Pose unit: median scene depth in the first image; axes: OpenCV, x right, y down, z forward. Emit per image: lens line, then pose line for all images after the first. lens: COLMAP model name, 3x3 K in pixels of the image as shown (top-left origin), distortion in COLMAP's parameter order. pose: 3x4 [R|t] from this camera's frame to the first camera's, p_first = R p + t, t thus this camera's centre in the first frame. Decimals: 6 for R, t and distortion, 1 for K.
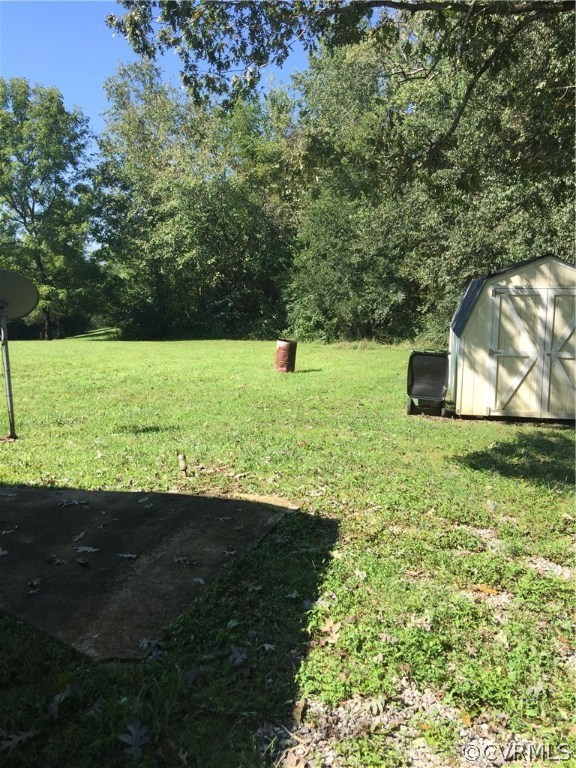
lens RADIAL K [[638.3, 0, 283.3], [0, 638.3, 382.5], [0, 0, 1]] dist [0.073414, -0.139618]
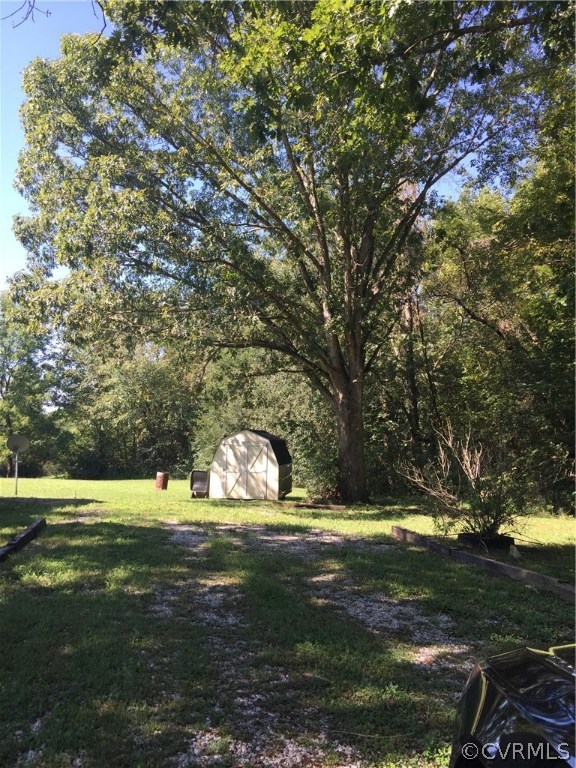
lens RADIAL K [[647.7, 0, 284.0], [0, 647.7, 373.8], [0, 0, 1]] dist [0.089518, -0.138275]
pose [[0.998025, 0.018007, 0.060187, 0.106569], [-0.002556, 0.968884, -0.247501, 0.053699], [-0.062771, 0.246859, 0.967016, -0.372444]]
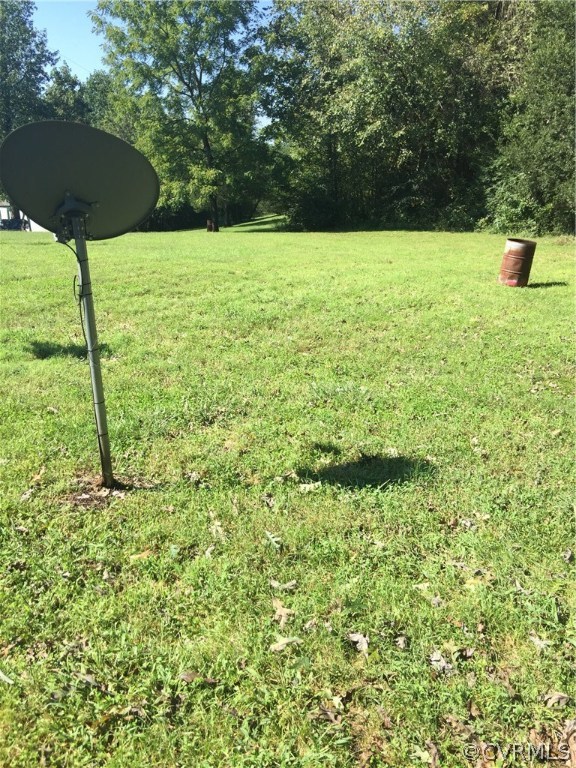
lens RADIAL K [[636.3, 0, 268.4], [0, 636.3, 382.1], [0, 0, 1]] dist [0.073854, -0.093245]
pose [[0.962612, 0.070802, -0.261466, -0.031453], [-0.024446, 0.984005, 0.176456, -0.014254], [0.269777, -0.163467, 0.948946, 0.102055]]
